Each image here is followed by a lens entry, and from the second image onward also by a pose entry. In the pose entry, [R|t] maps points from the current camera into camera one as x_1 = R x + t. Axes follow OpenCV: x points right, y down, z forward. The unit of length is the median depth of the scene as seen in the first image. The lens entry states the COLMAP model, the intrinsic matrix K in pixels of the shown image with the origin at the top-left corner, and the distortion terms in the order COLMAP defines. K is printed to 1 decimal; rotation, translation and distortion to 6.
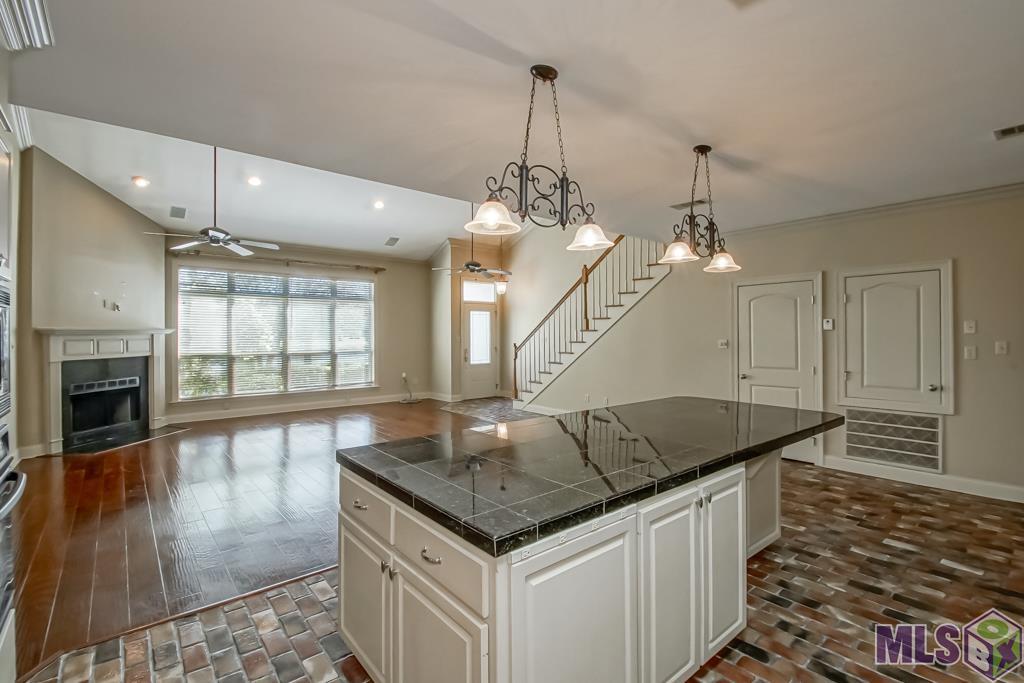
lens RADIAL K [[467.4, 0, 531.1], [0, 467.4, 325.1], [0, 0, 1]] dist [-0.001950, 0.001505]
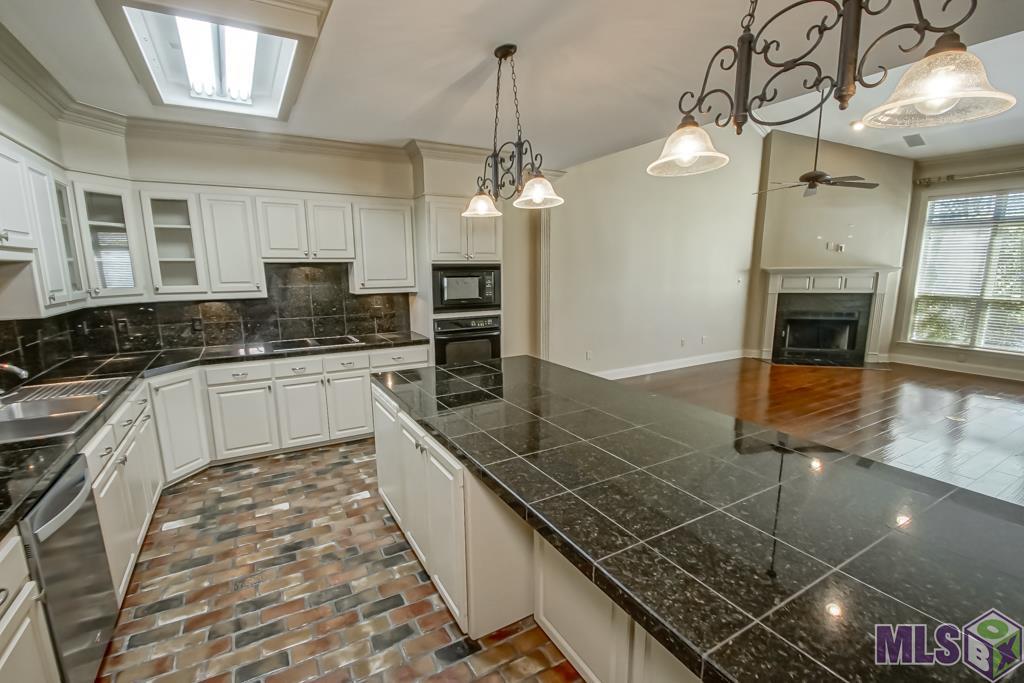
lens RADIAL K [[467.4, 0, 503.7], [0, 467.4, 361.5], [0, 0, 1]] dist [-0.001950, 0.001505]
pose [[-0.209667, 0.201563, -0.956772, 0.397568], [0.024859, 0.979304, 0.200862, -0.015741], [0.977457, 0.018329, -0.210338, 0.404604]]
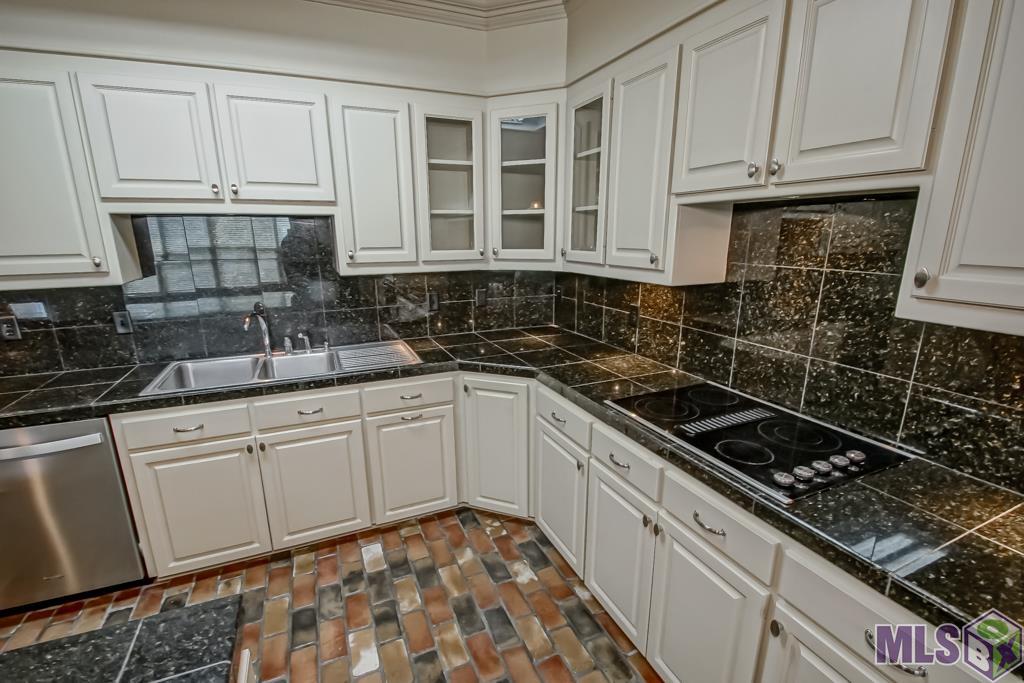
lens RADIAL K [[467.4, 0, 514.8], [0, 467.4, 345.1], [0, 0, 1]] dist [-0.001950, 0.001505]
pose [[-0.951099, -0.061633, 0.302676, -0.107537], [0.007814, 0.974777, 0.223044, -0.010504], [-0.308788, 0.214502, -0.926628, 0.269527]]
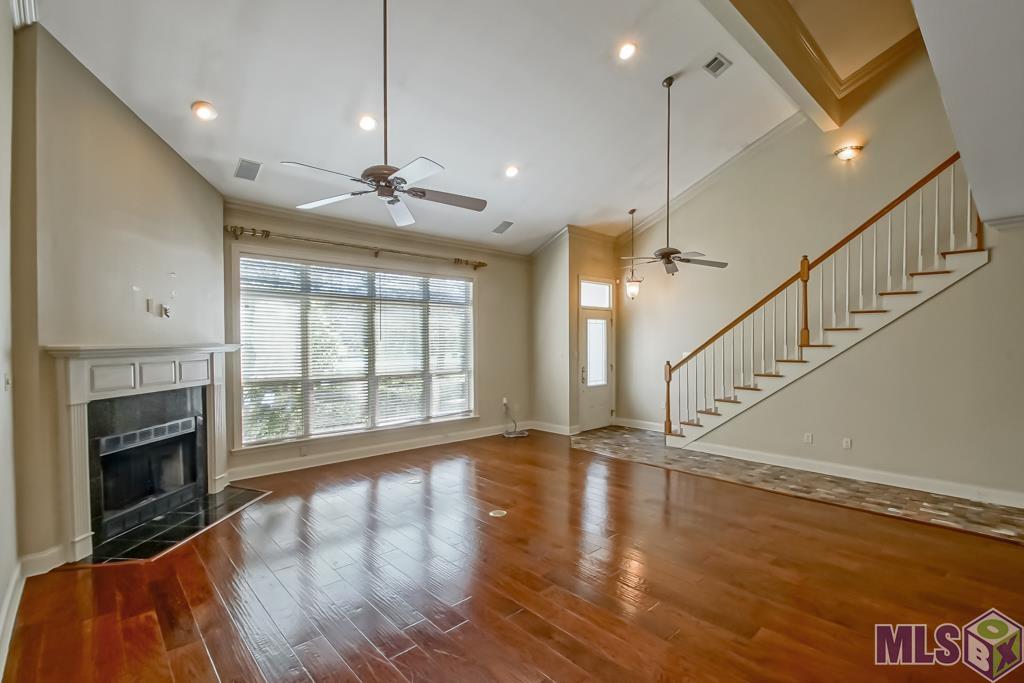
lens RADIAL K [[467.4, 0, 525.5], [0, 467.4, 341.1], [0, 0, 1]] dist [-0.001950, 0.001505]
pose [[0.999567, 0.000591, 0.029414, -0.378209], [-0.001054, 0.999876, 0.015713, -0.007554], [-0.029401, -0.015737, 0.999444, 0.317063]]
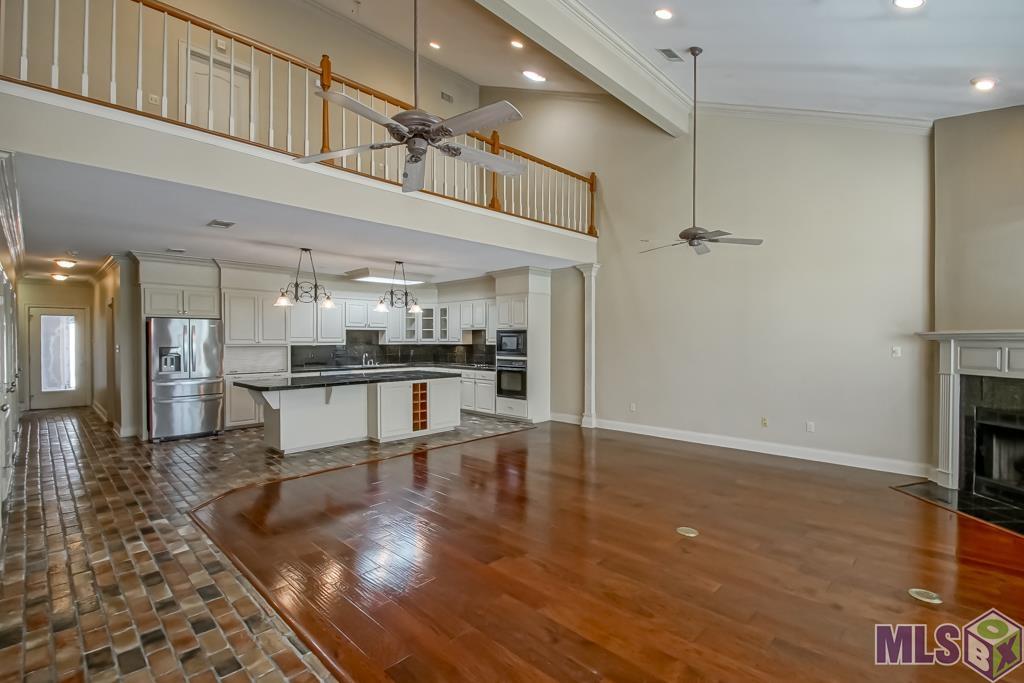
lens RADIAL K [[467.4, 0, 520.6], [0, 467.4, 347.4], [0, 0, 1]] dist [-0.001950, 0.001505]
pose [[-0.997194, 0.004246, -0.074745, -0.178764], [0.004171, 0.999991, 0.001155, 0.023966], [0.074749, 0.000840, -0.997202, 1.388747]]
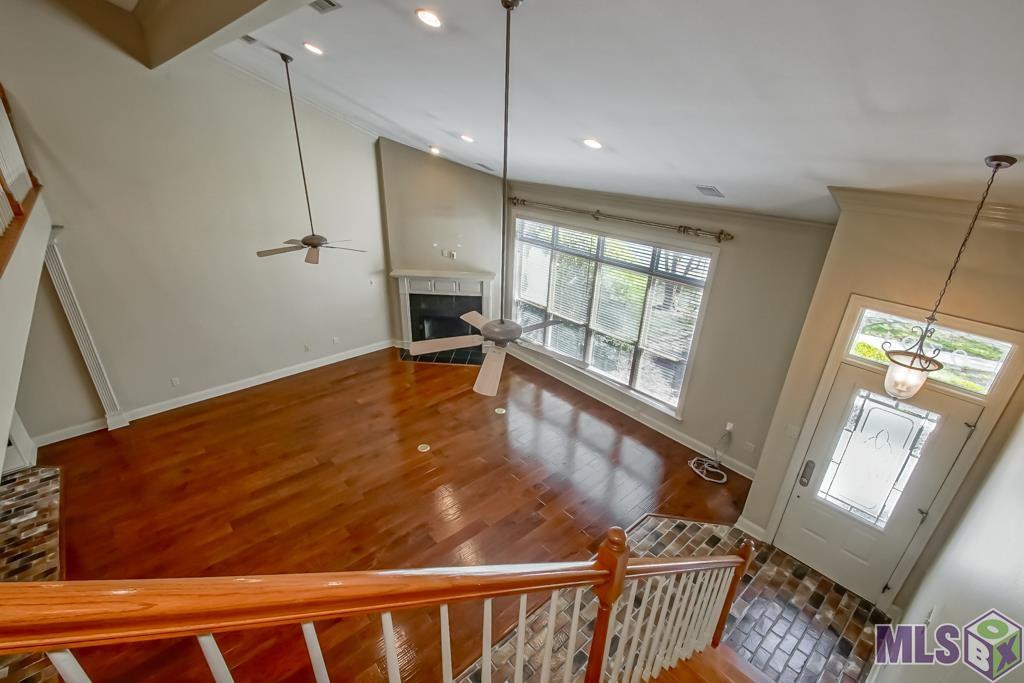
lens RADIAL K [[467.4, 0, 486.2], [0, 467.4, 346.9], [0, 0, 1]] dist [-0.001950, 0.001505]
pose [[-0.052313, 0.423352, -0.904453, 0.308018], [-0.001708, 0.905654, 0.424013, -0.317852], [0.998629, 0.023726, -0.046655, 1.057364]]
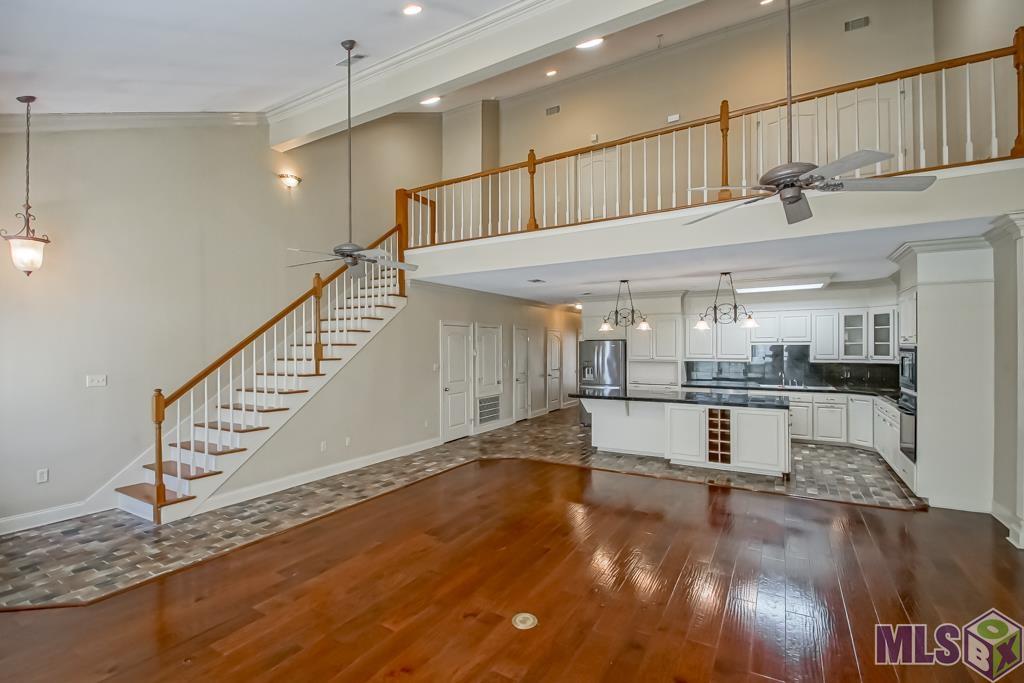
lens RADIAL K [[467.4, 0, 482.7], [0, 467.4, 347.5], [0, 0, 1]] dist [-0.001950, 0.001505]
pose [[-0.263382, 0.004391, 0.964682, -0.763829], [-0.008600, 0.999939, -0.006899, -0.006090], [-0.964653, -0.010114, -0.263328, 1.045872]]
